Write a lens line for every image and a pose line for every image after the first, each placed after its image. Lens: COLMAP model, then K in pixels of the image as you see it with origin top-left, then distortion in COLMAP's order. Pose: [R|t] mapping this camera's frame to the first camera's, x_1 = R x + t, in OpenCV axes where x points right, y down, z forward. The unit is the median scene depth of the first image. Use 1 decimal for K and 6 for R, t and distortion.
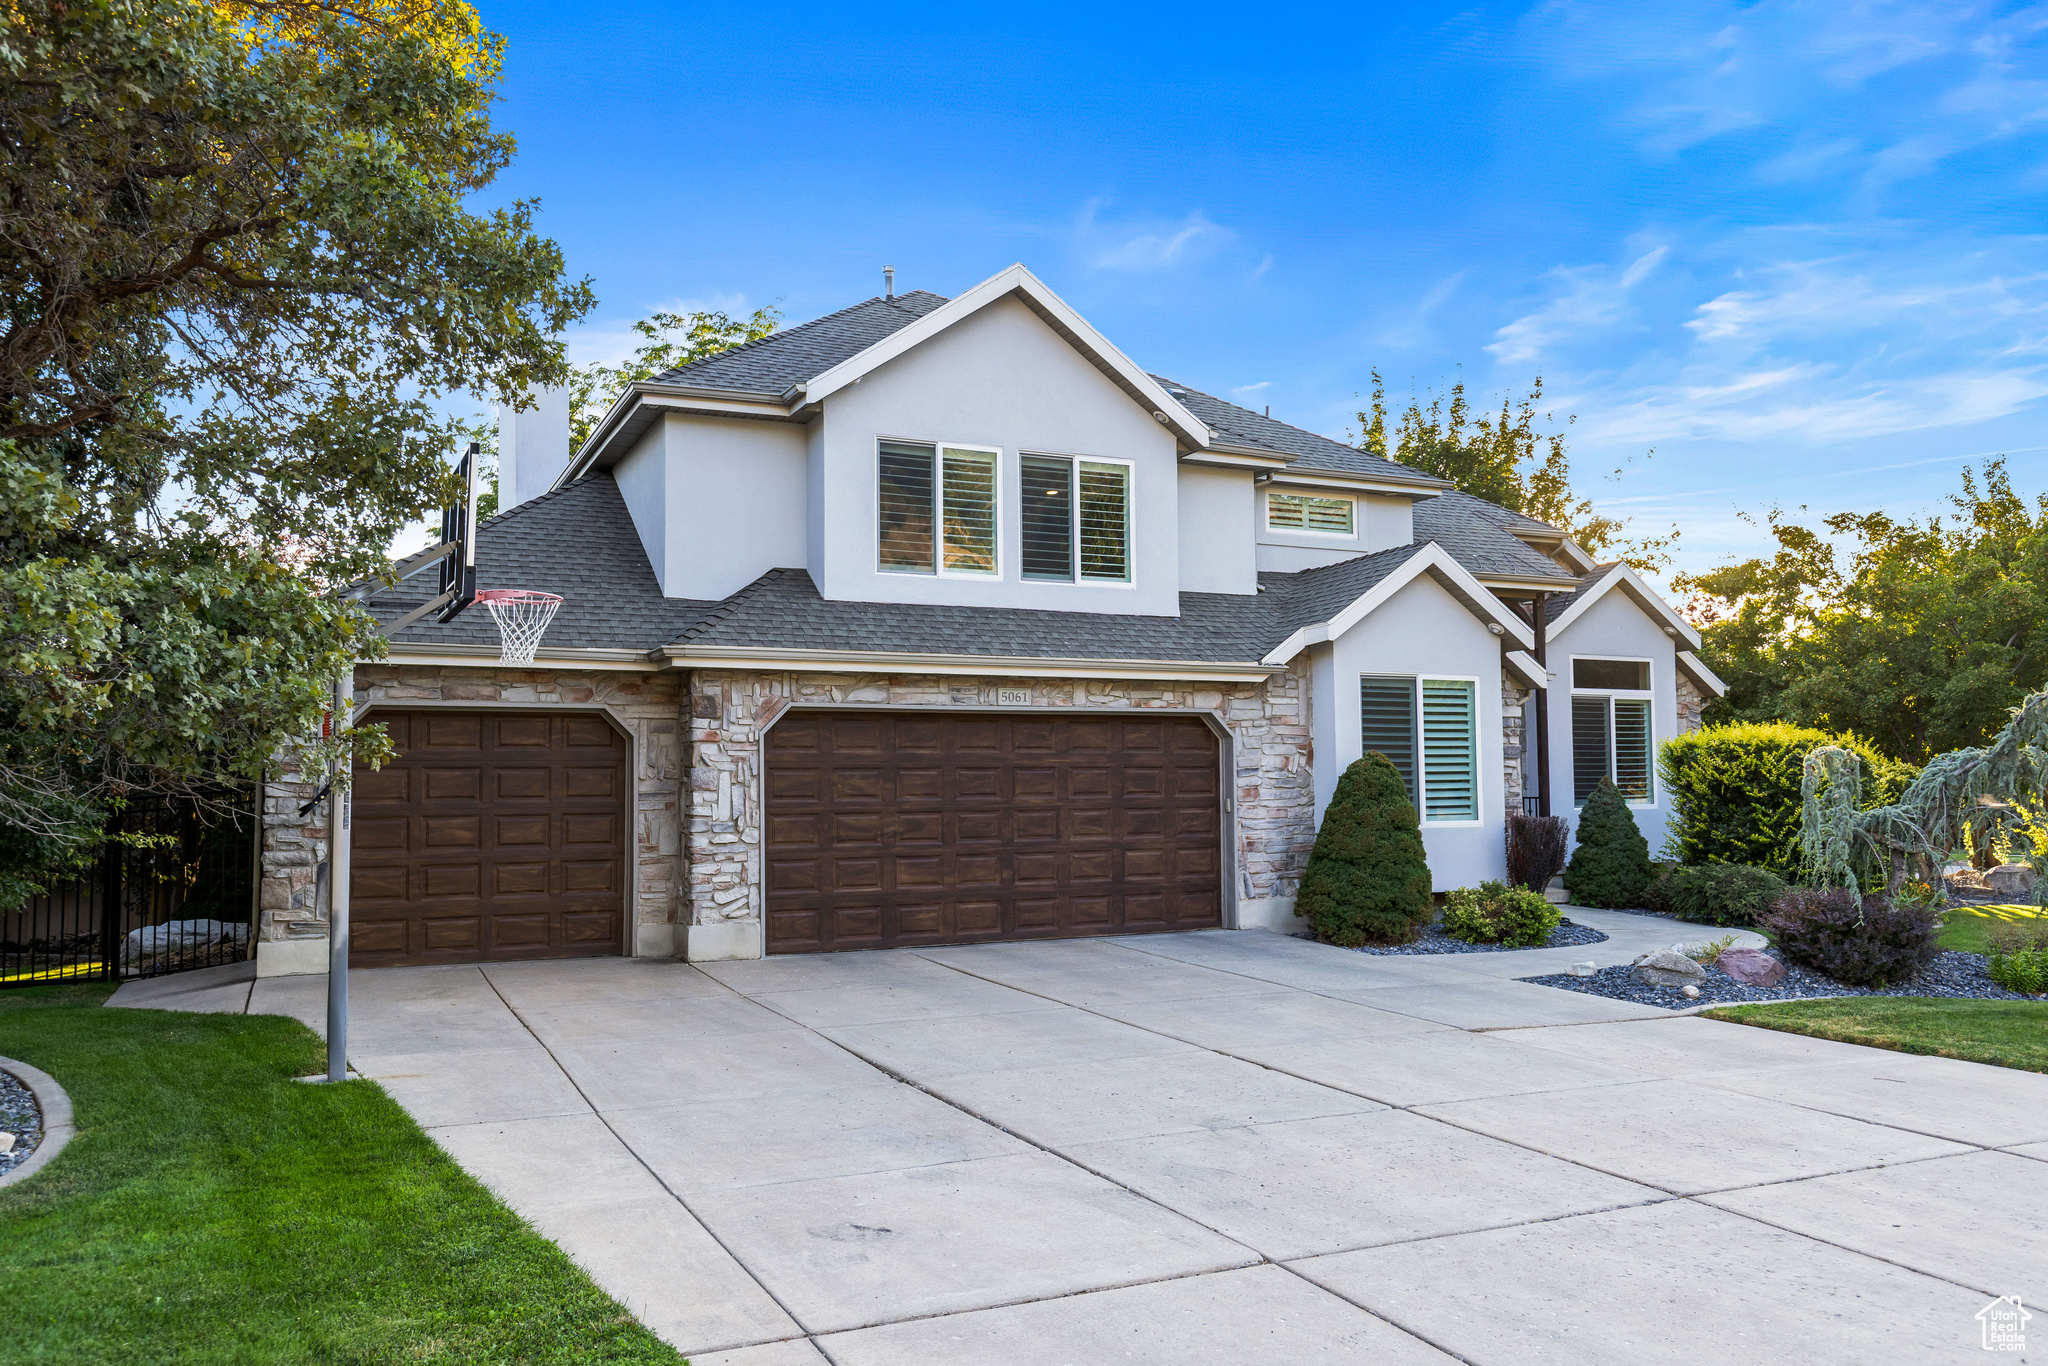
lens RADIAL K [[1469.9, 0, 1021.2], [0, 1469.9, 728.8], [0, 0, 1]] dist [0.005485, 0.001704]
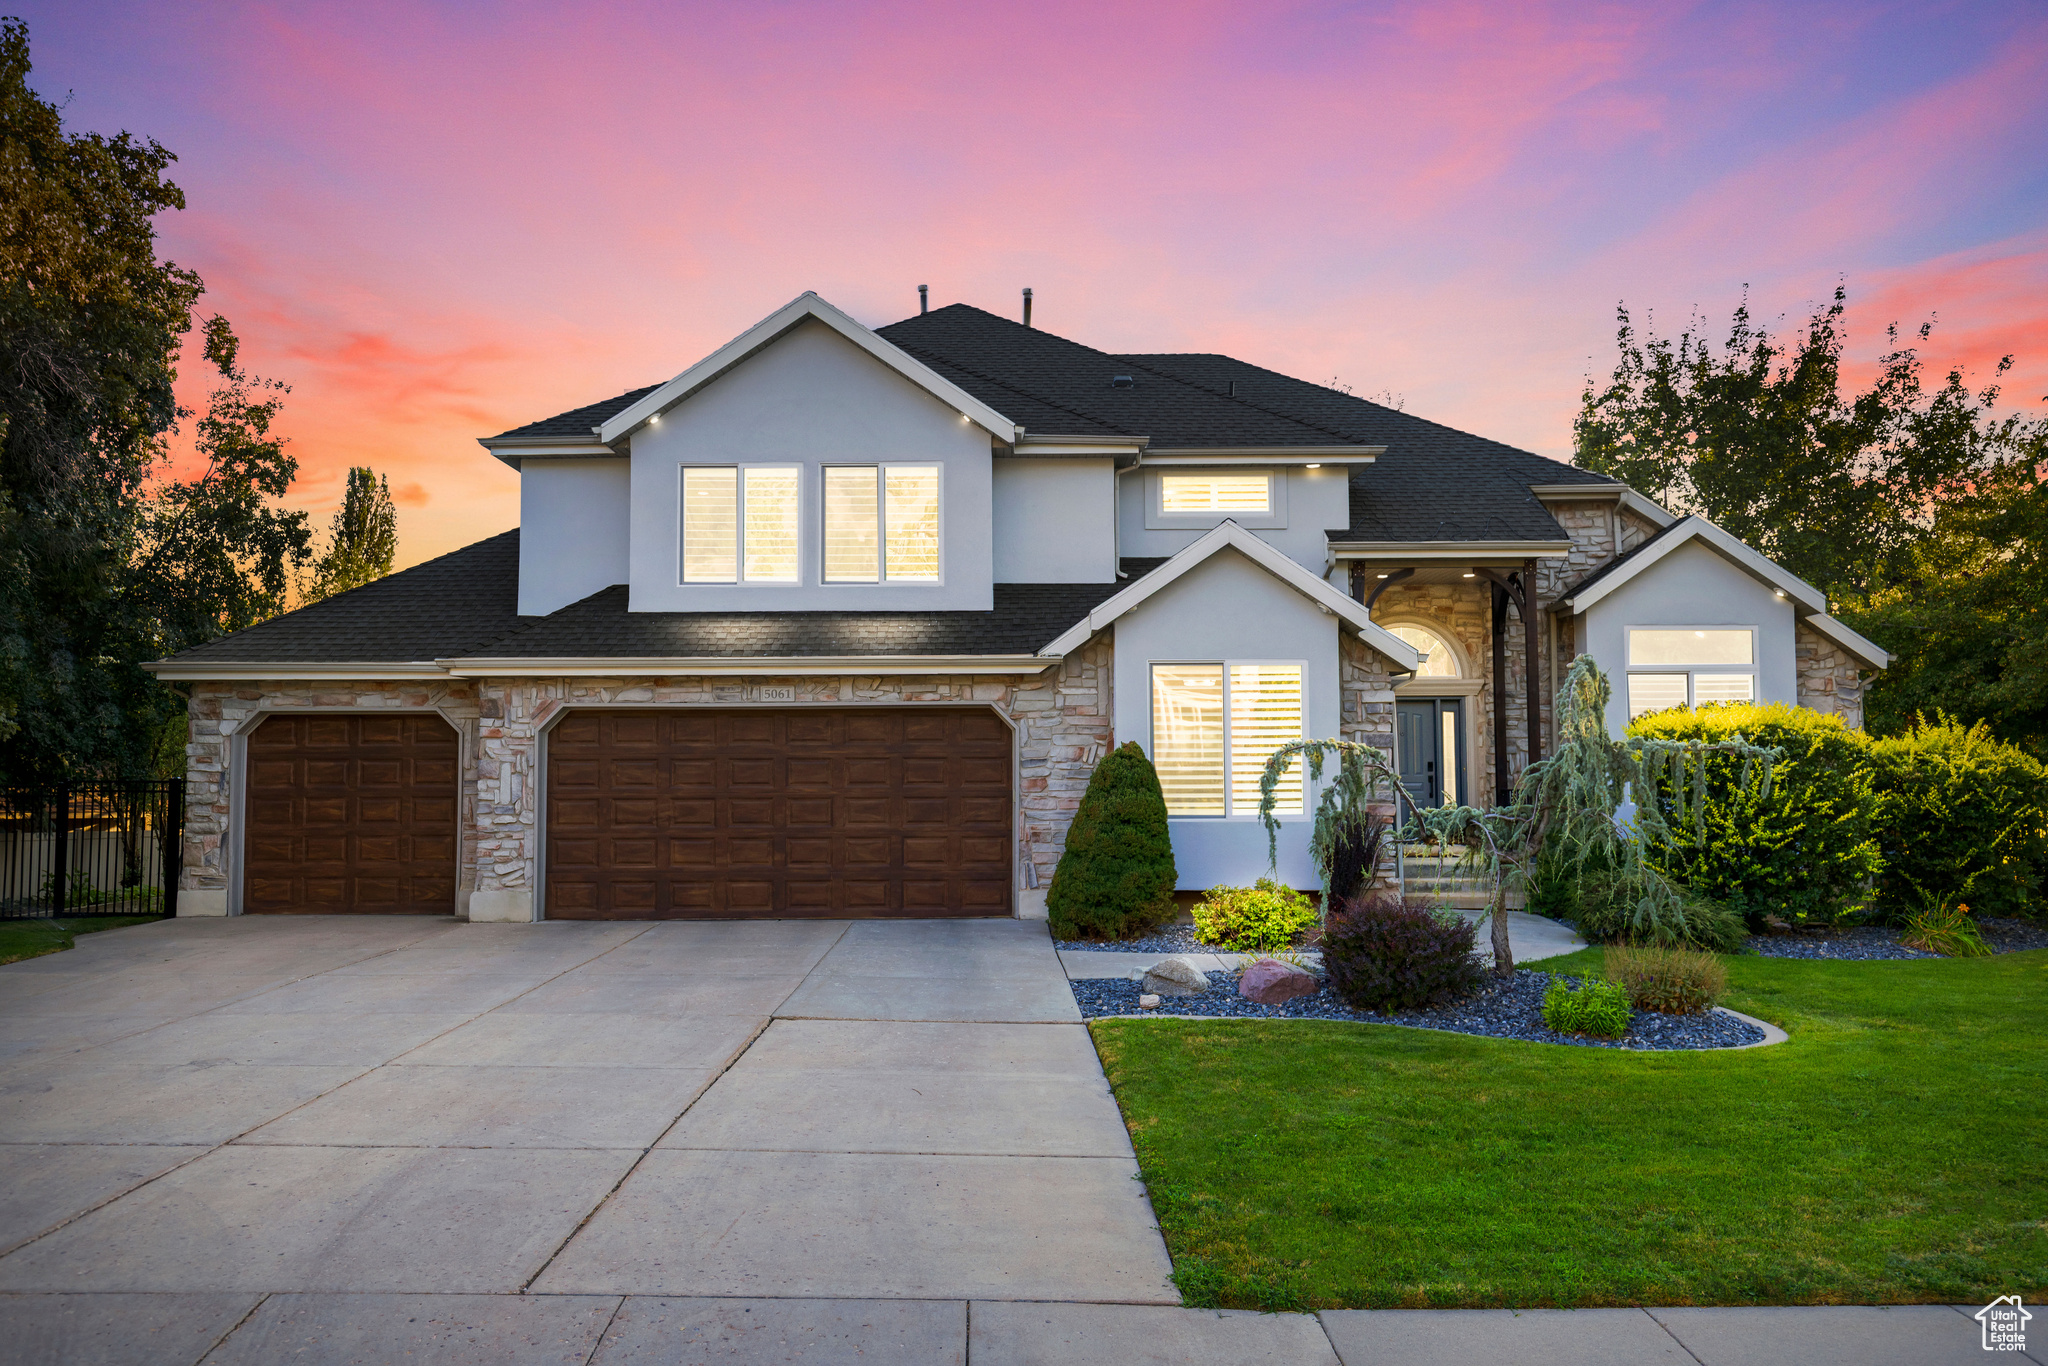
lens RADIAL K [[1480.6, 0, 1024.0], [0, 1480.6, 683.0], [0, 0, 1]] dist [-0.000130, 0.001654]
pose [[0.908035, -0.019637, -0.418435, 0.628196], [0.012867, 0.999737, -0.018993, -0.006694], [0.418698, 0.011862, 0.908048, 0.082959]]
